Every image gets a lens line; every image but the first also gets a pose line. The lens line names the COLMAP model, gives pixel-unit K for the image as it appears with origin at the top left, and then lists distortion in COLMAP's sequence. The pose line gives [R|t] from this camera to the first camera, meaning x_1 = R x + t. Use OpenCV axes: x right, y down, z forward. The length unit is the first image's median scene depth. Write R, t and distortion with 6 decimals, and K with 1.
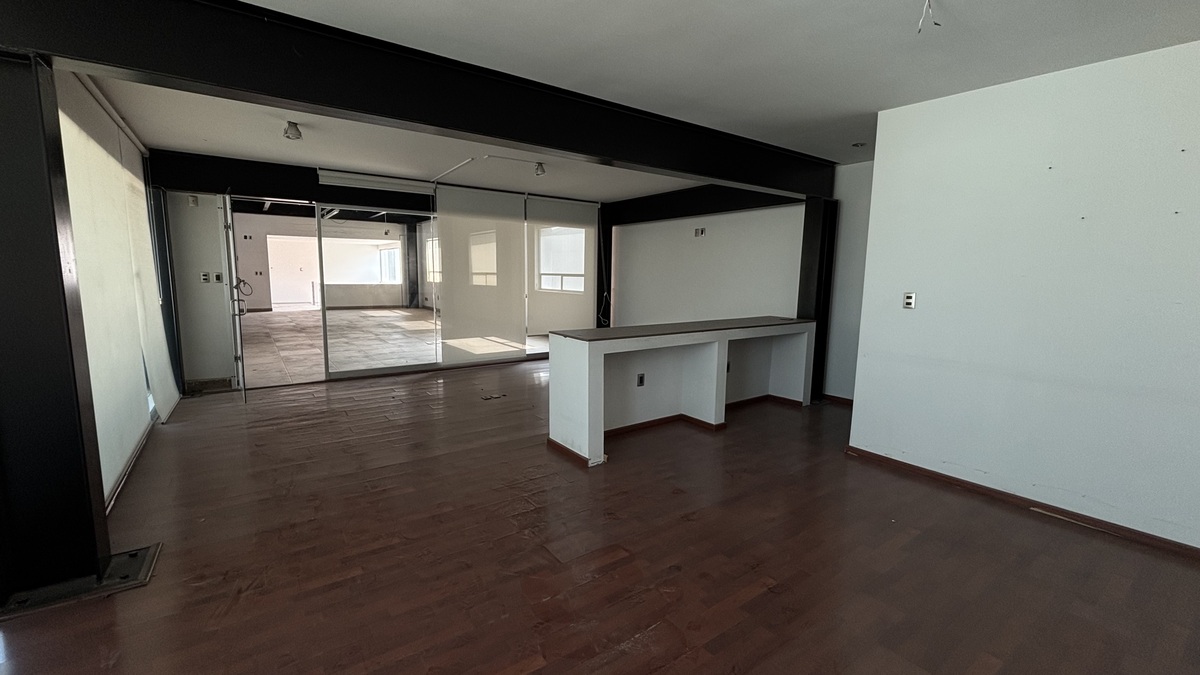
lens RADIAL K [[487.0, 0, 594.5], [0, 487.0, 335.8], [0, 0, 1]] dist [0.003490, 0.001363]
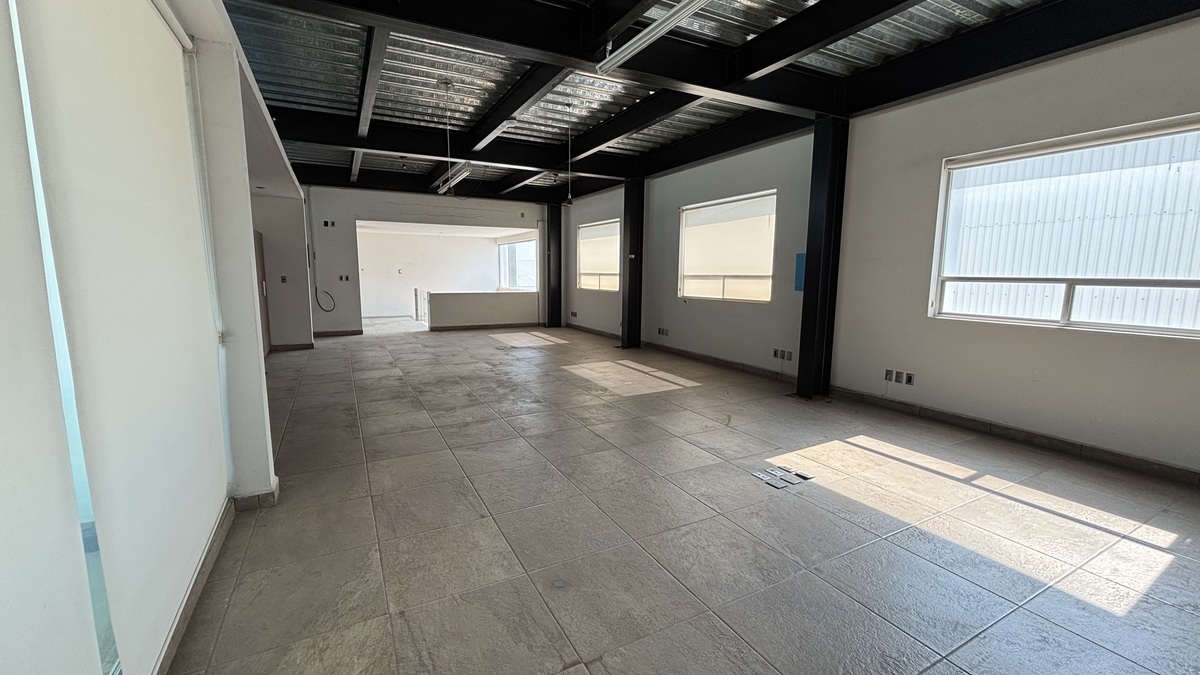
lens RADIAL K [[487.0, 0, 601.9], [0, 487.0, 337.8], [0, 0, 1]] dist [0.003490, 0.001363]
pose [[0.991650, 0.010167, -0.128554, -0.254923], [-0.009514, 0.999939, 0.005690, -0.053939], [0.128604, -0.004420, 0.991686, 0.387823]]
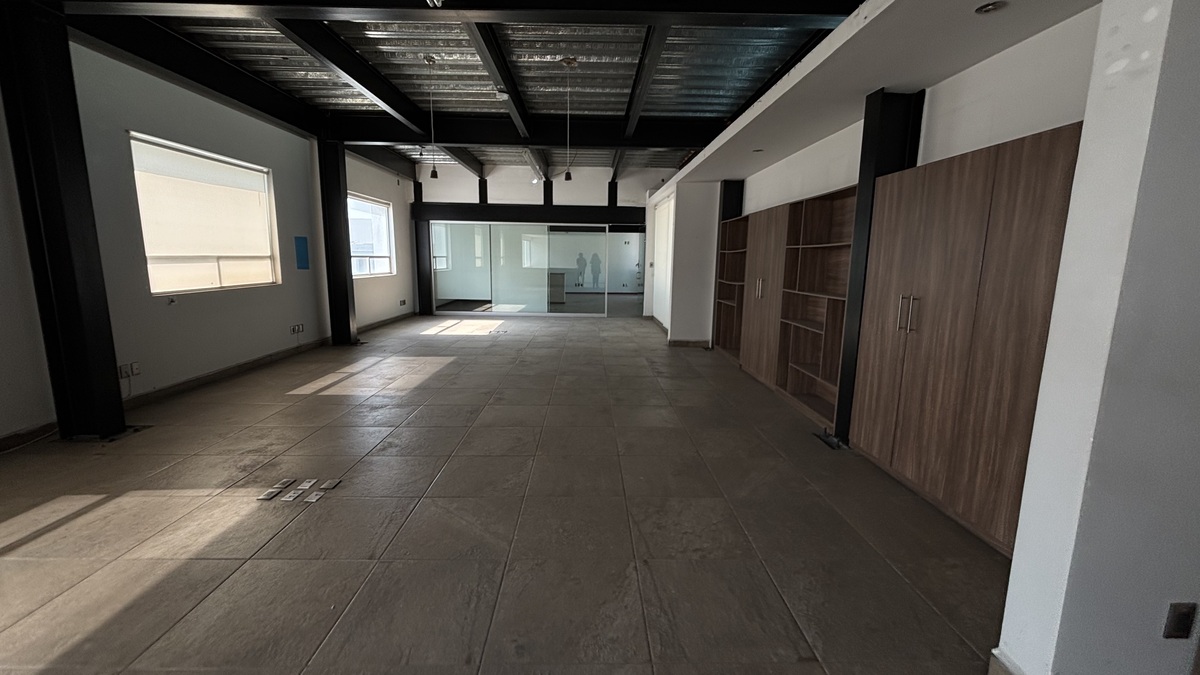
lens RADIAL K [[487.0, 0, 598.3], [0, 487.0, 336.5], [0, 0, 1]] dist [0.003490, 0.001363]
pose [[-0.824695, -0.104458, 0.555847, -0.637481], [0.061807, 0.960265, 0.272159, -0.137673], [-0.562190, 0.258803, -0.785470, 1.018900]]
